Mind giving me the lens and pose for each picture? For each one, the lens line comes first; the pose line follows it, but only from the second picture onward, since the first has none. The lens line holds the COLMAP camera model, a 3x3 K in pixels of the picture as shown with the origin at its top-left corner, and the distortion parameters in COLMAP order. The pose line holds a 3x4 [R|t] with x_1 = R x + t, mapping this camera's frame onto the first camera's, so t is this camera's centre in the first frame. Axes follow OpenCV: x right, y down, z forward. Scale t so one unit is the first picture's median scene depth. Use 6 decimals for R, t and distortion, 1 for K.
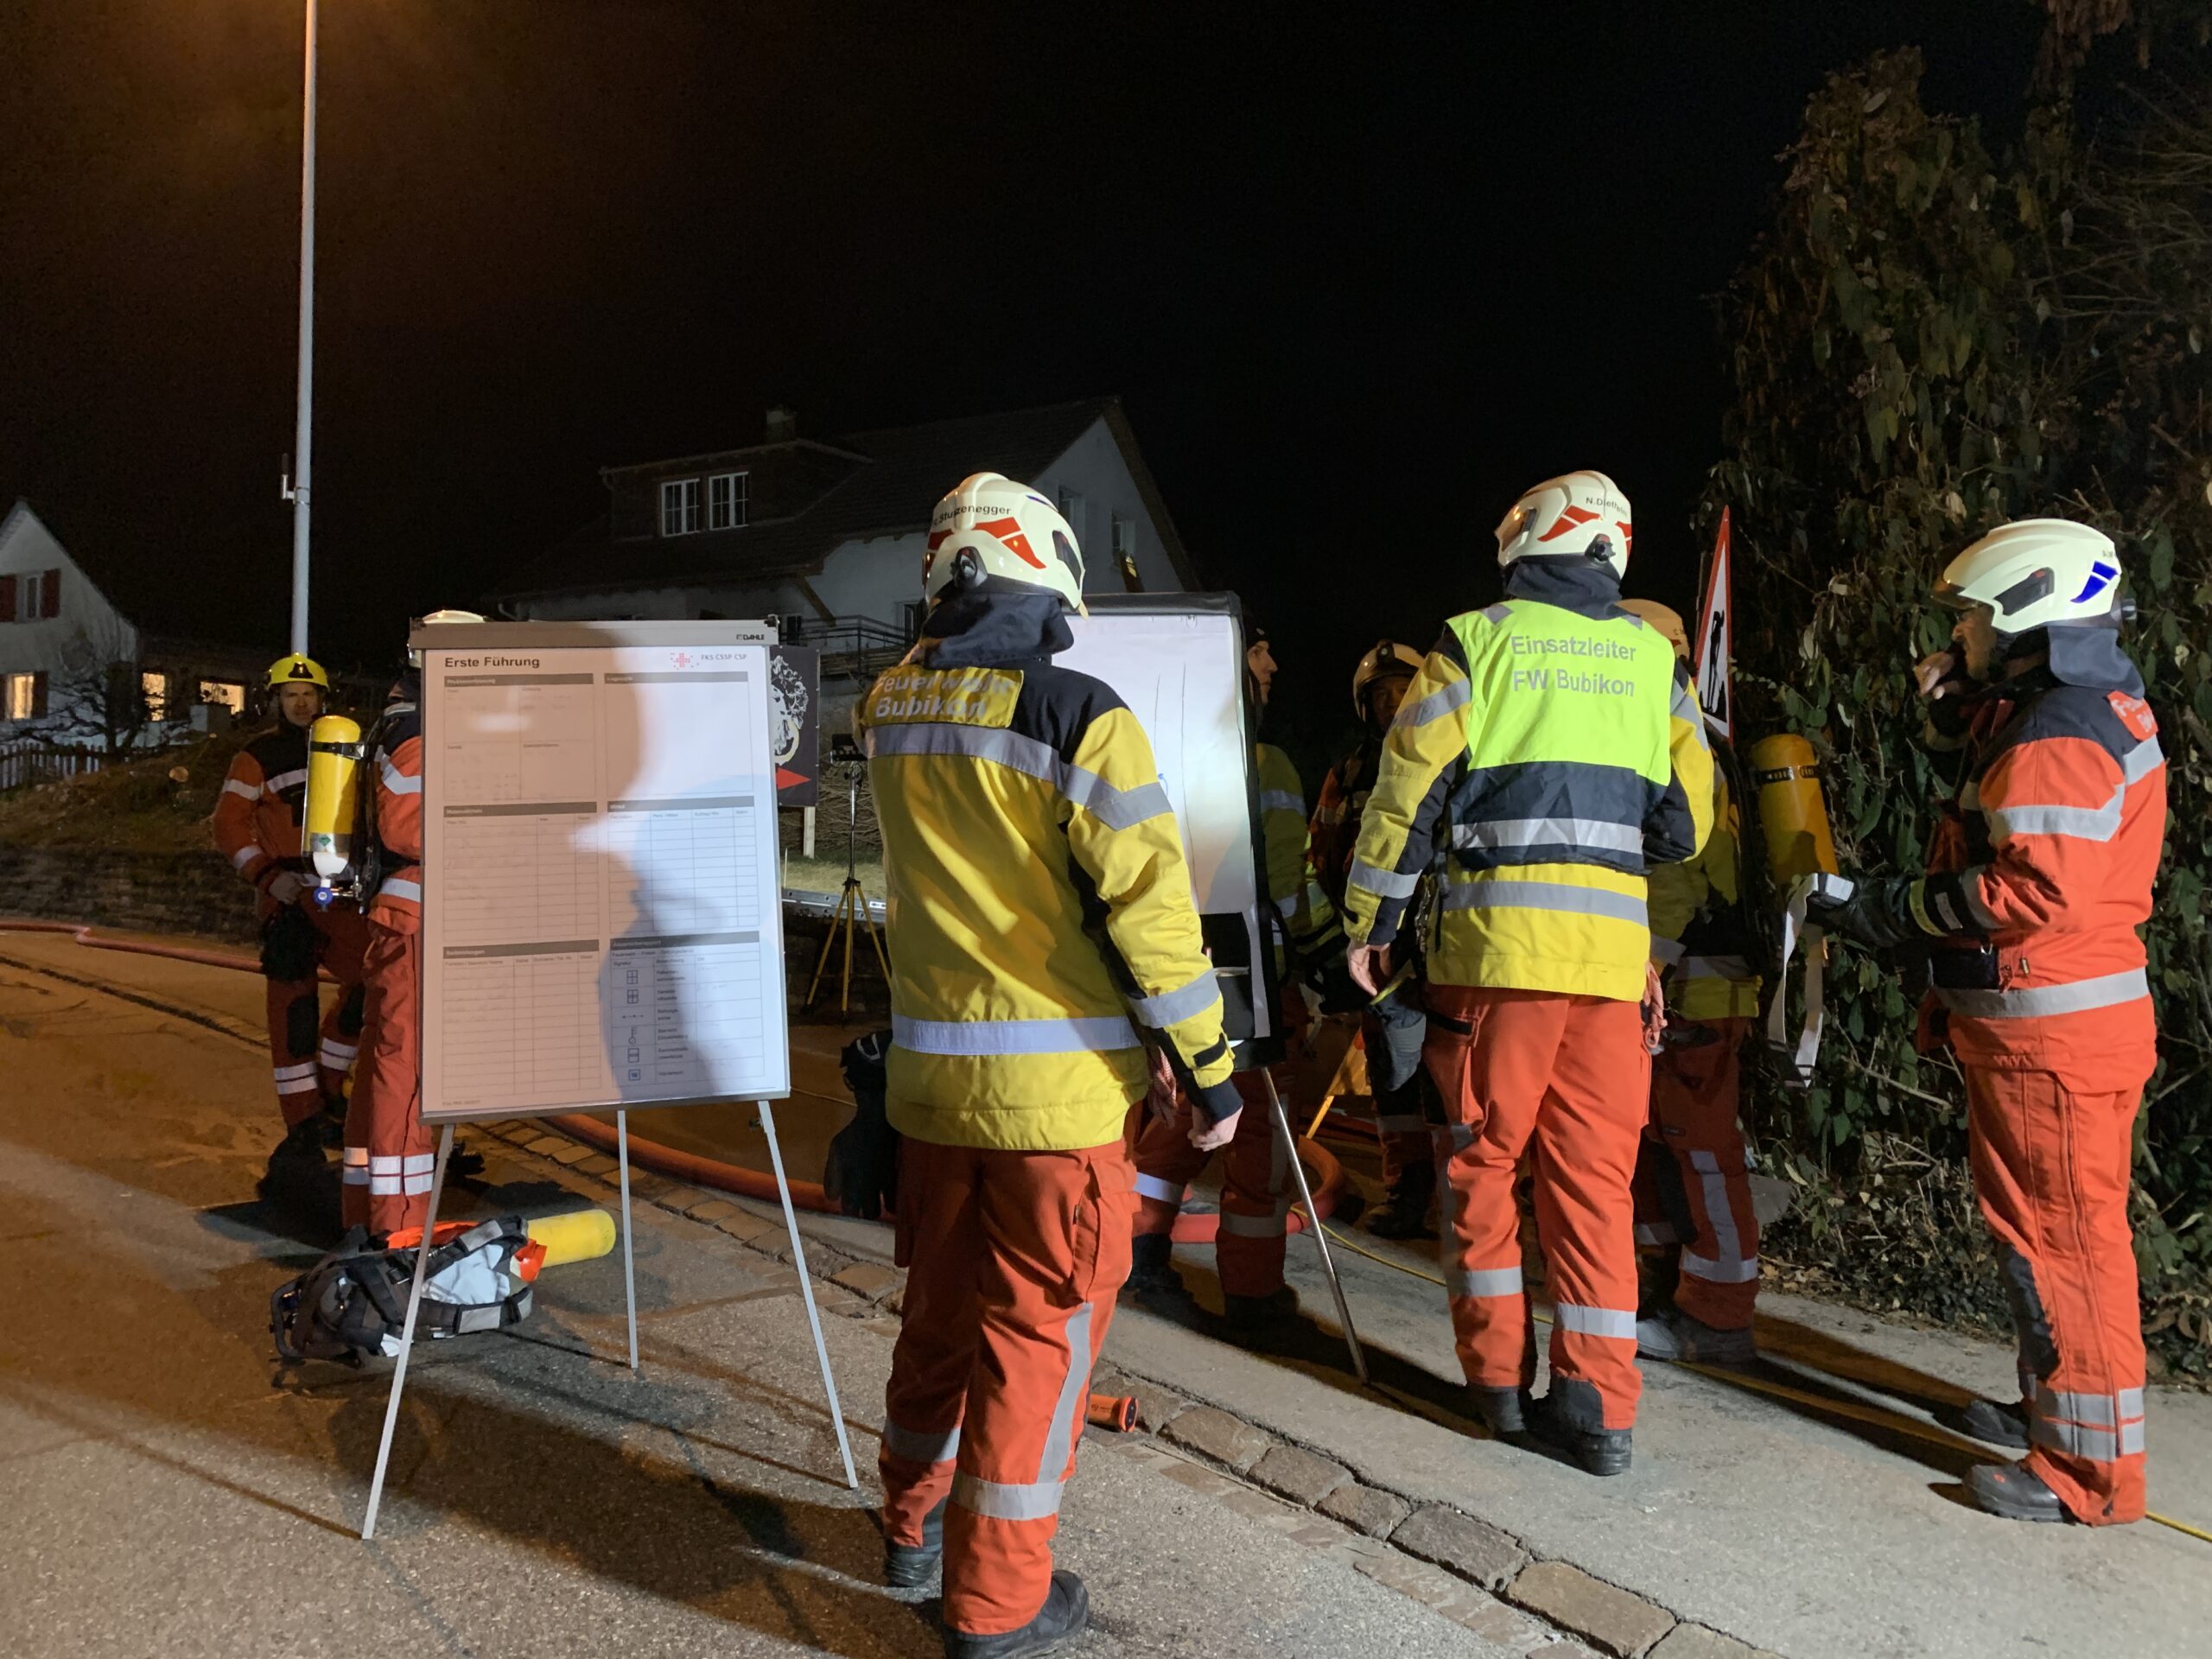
lens RADIAL K [[1683.0, 0, 1104.6], [0, 1683.0, 830.6], [0, 0, 1]] dist [-0.006094, -0.001548]
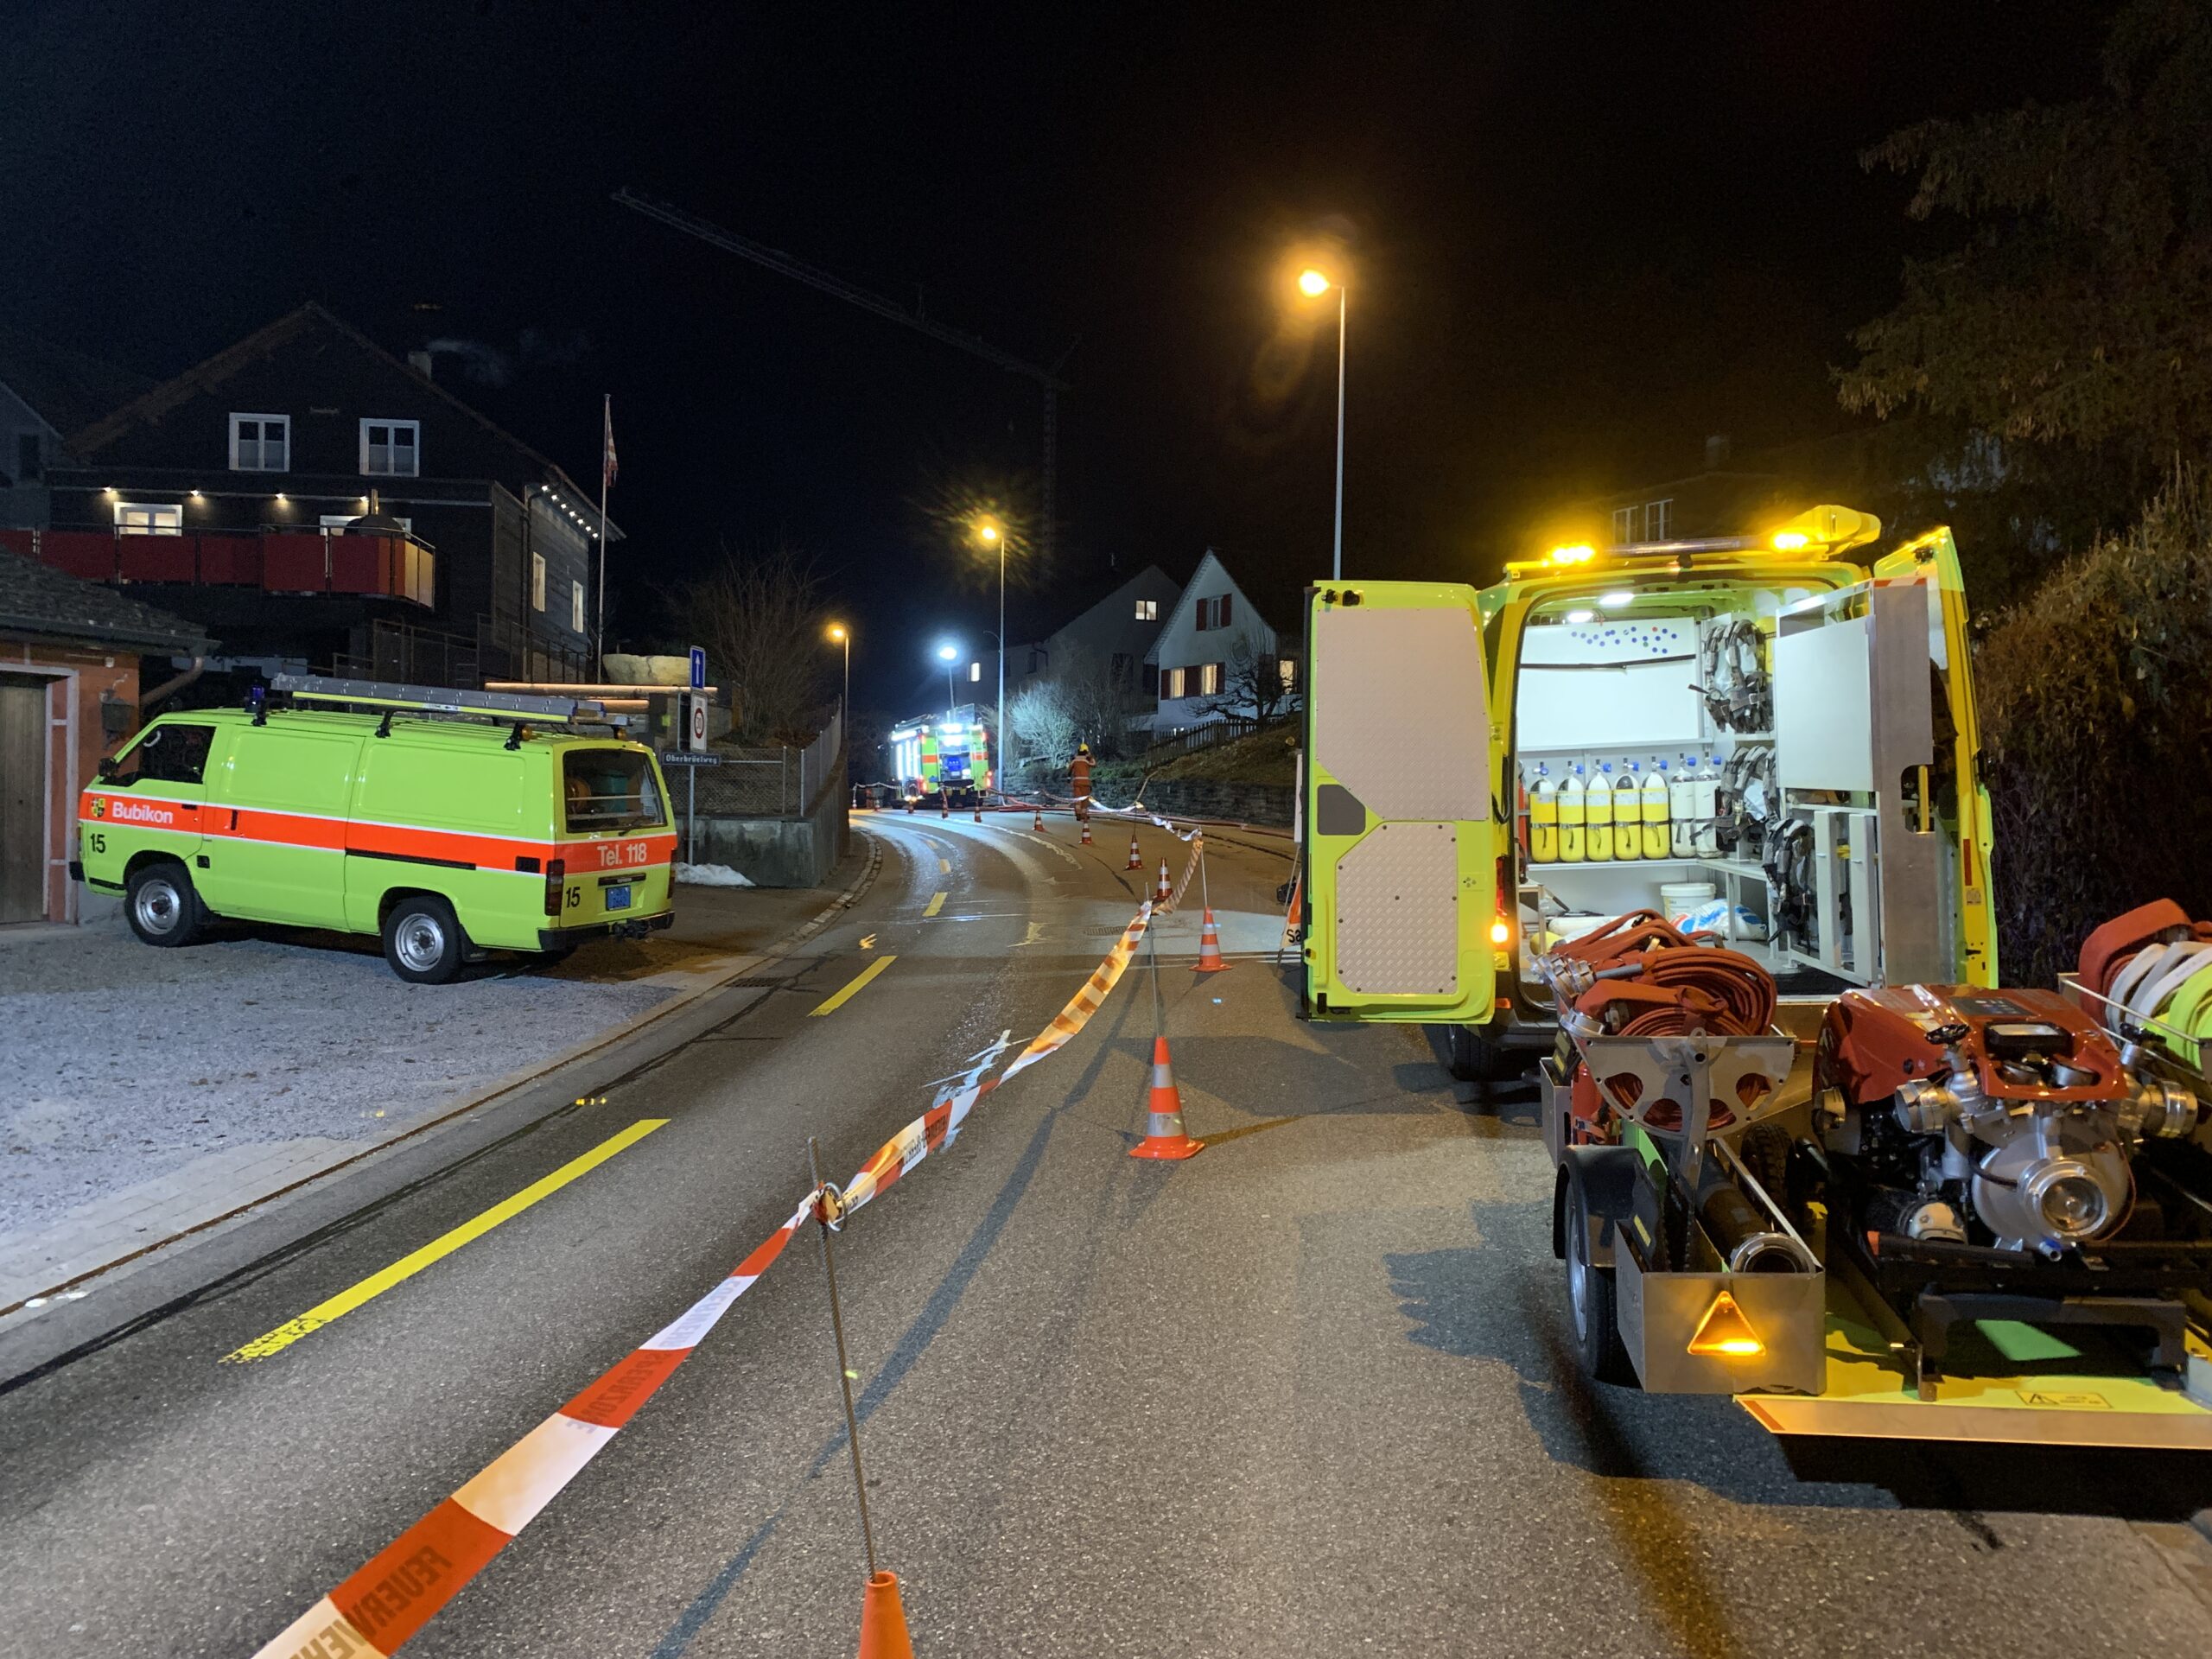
lens RADIAL K [[1683.0, 0, 1105.7], [0, 1683.0, 825.0], [0, 0, 1]] dist [-0.006094, -0.001548]
pose [[0.807996, 0.018951, -0.588883, 0.212556], [0.005134, 0.999218, 0.039201, -0.009635], [0.589166, -0.034697, 0.807267, -0.345799]]
